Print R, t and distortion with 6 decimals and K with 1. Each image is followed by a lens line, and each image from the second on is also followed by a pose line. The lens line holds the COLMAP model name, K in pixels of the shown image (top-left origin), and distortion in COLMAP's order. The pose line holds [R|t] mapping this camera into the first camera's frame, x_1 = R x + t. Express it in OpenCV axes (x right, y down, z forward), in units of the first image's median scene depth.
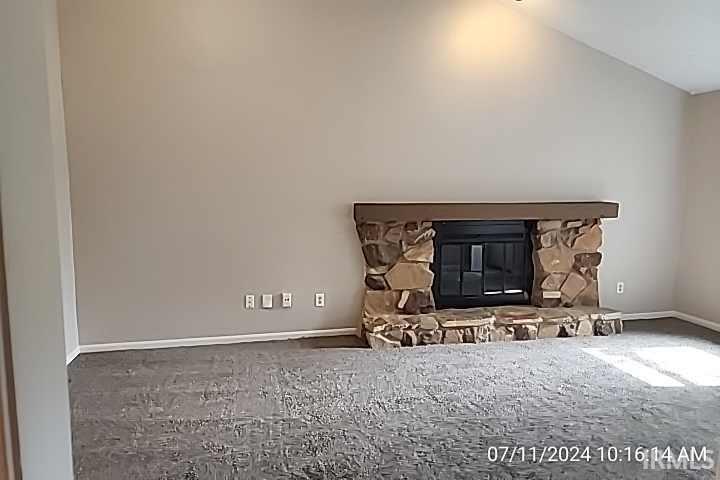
lens RADIAL K [[488.2, 0, 360.8], [0, 488.2, 242.4], [0, 0, 1]] dist [0.061102, -0.046695]
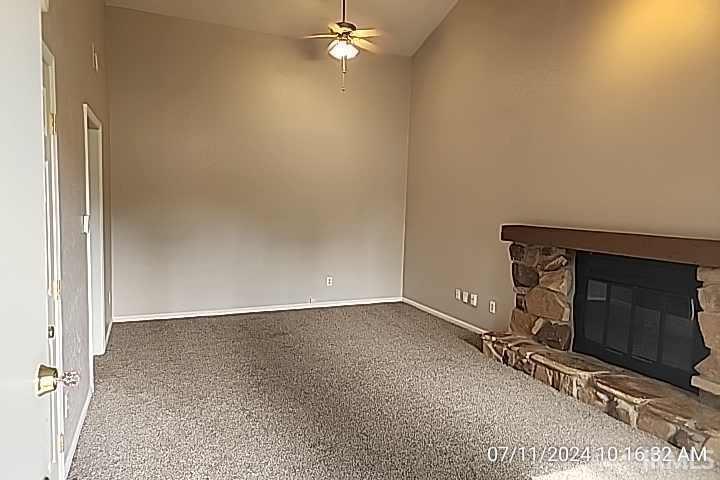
lens RADIAL K [[488.2, 0, 360.9], [0, 488.2, 237.4], [0, 0, 1]] dist [0.061102, -0.046695]
pose [[0.185866, 0.064320, -0.980468, 0.987034], [-0.155235, 0.987245, 0.035337, -0.037895], [0.970235, 0.145635, 0.193480, 0.449932]]
